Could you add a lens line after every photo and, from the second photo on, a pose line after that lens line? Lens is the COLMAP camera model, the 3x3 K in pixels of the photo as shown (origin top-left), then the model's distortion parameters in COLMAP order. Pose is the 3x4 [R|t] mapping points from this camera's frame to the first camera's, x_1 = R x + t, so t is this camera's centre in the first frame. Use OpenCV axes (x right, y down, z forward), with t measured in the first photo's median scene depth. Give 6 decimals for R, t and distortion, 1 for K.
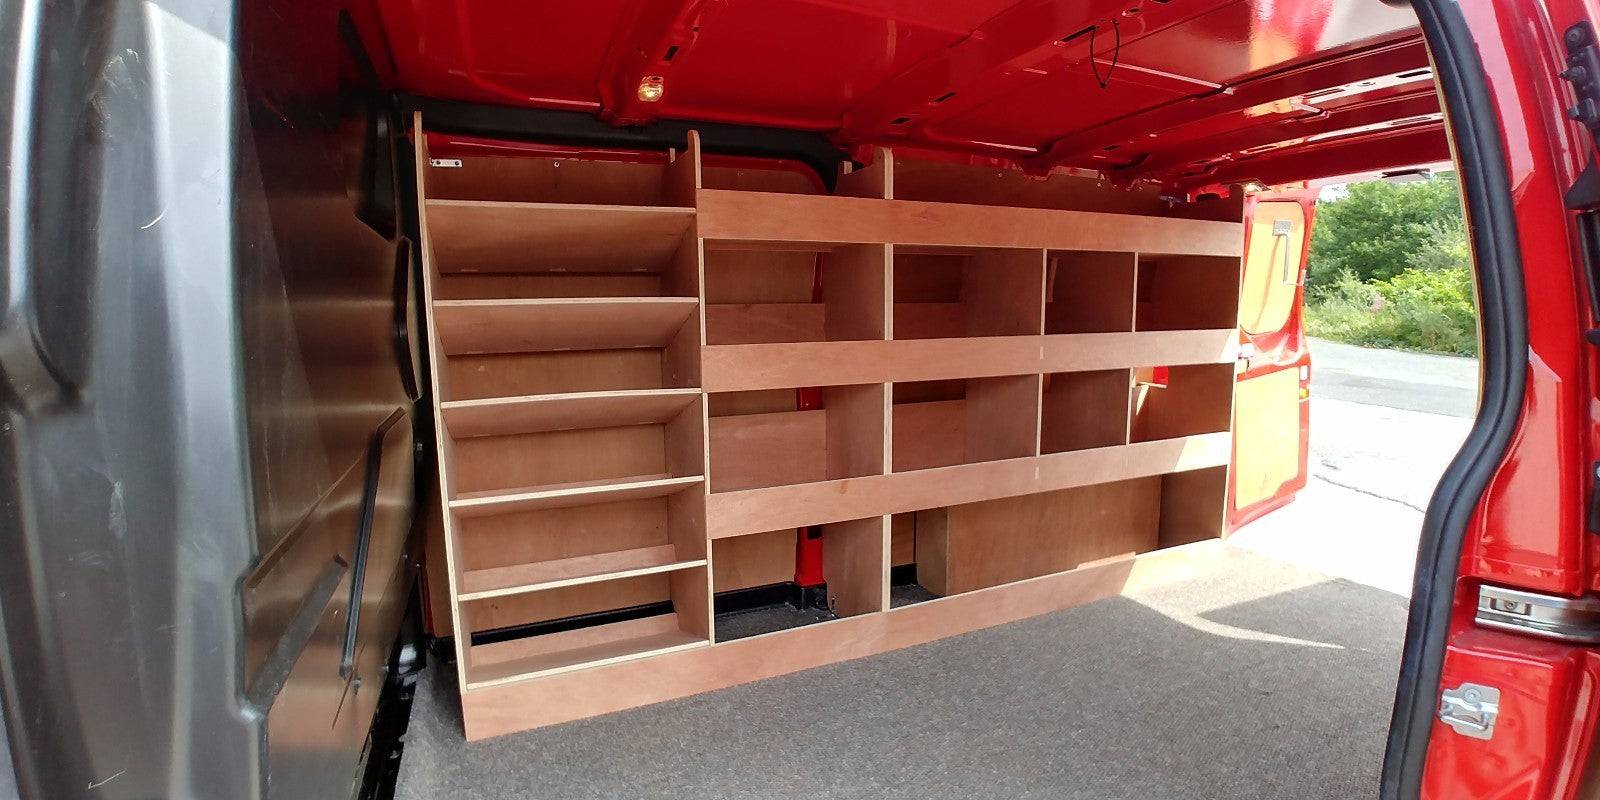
lens RADIAL K [[714.0, 0, 802.4], [0, 714.0, 407.8], [0, 0, 1]] dist [-0.077597, -0.000387]
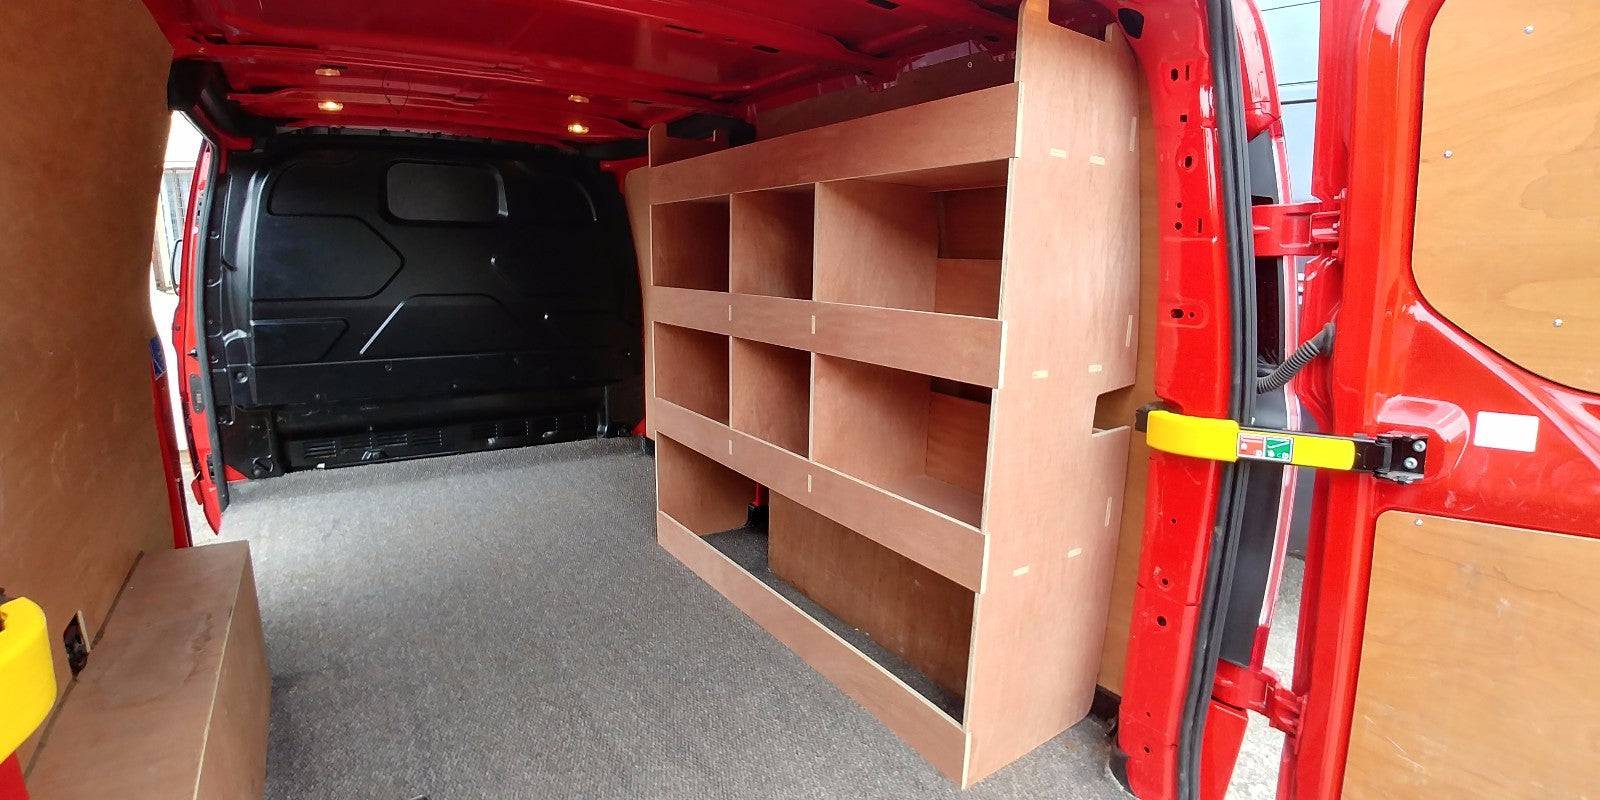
lens RADIAL K [[714.0, 0, 802.4], [0, 714.0, 407.8], [0, 0, 1]] dist [-0.077597, -0.000387]
pose [[0.194622, 0.208143, -0.958540, 1.508021], [-0.167657, 0.969904, 0.176570, -0.163979], [0.966444, 0.126342, 0.223661, 1.092499]]
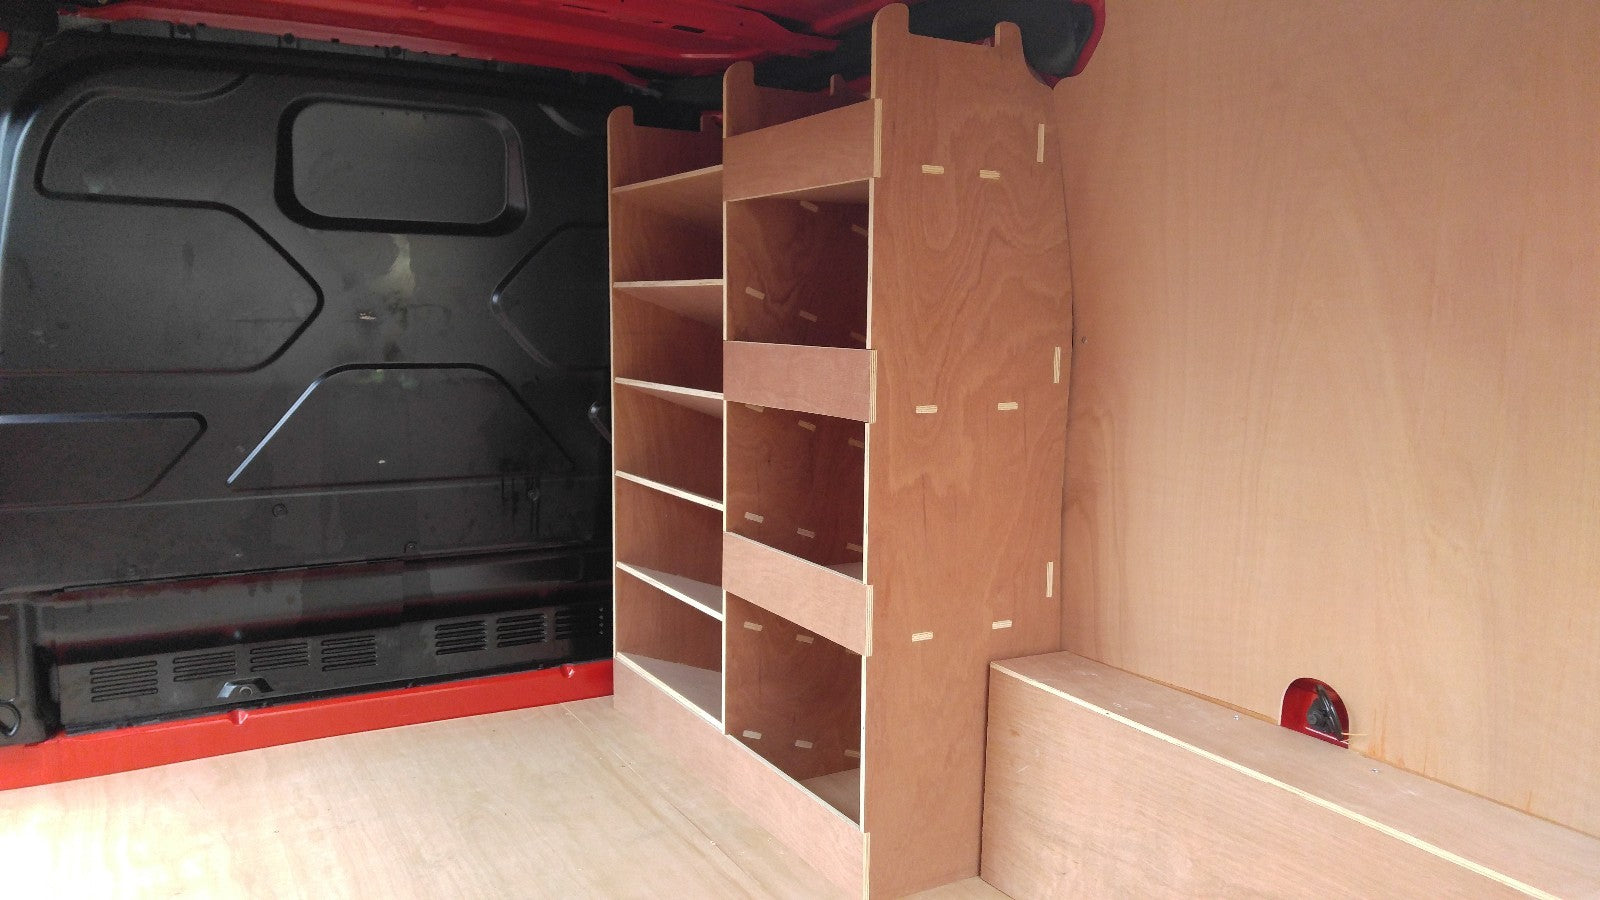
lens RADIAL K [[1215.3, 0, 821.6], [0, 1215.3, 450.1], [0, 0, 1]] dist [0.035546, -0.000658]
pose [[0.115773, 0.123229, -0.985602, 1.183393], [-0.159438, 0.981713, 0.104015, -0.120281], [0.980396, 0.145101, 0.133303, 0.910770]]
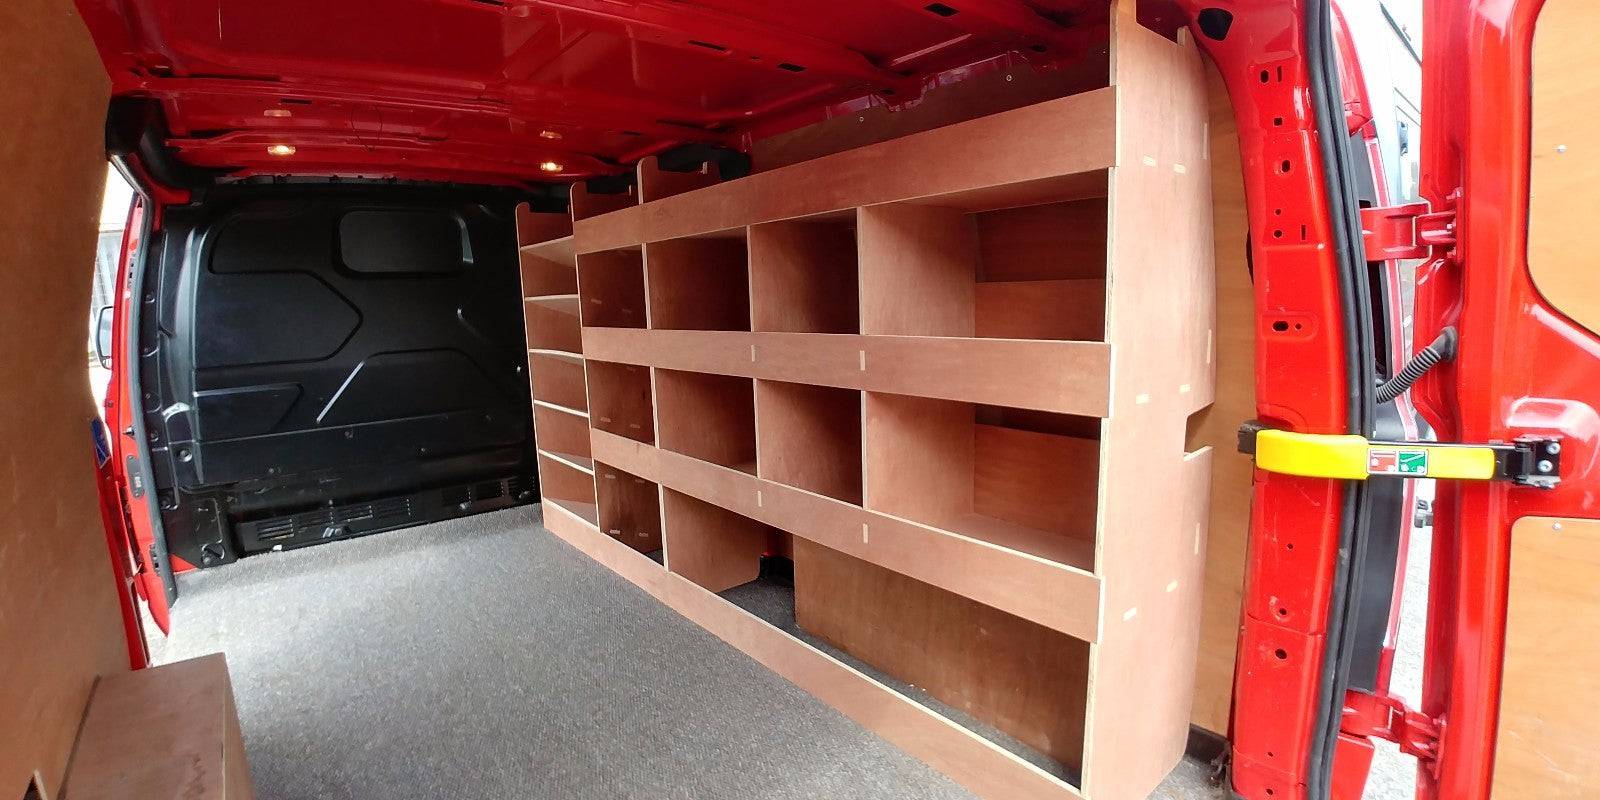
lens RADIAL K [[714.0, 0, 802.4], [0, 714.0, 407.8], [0, 0, 1]] dist [-0.077597, -0.000387]
pose [[0.280497, 0.147412, -0.948468, 1.396381], [-0.113479, 0.986300, 0.119732, -0.146259], [0.953123, 0.074047, 0.293382, 0.988069]]
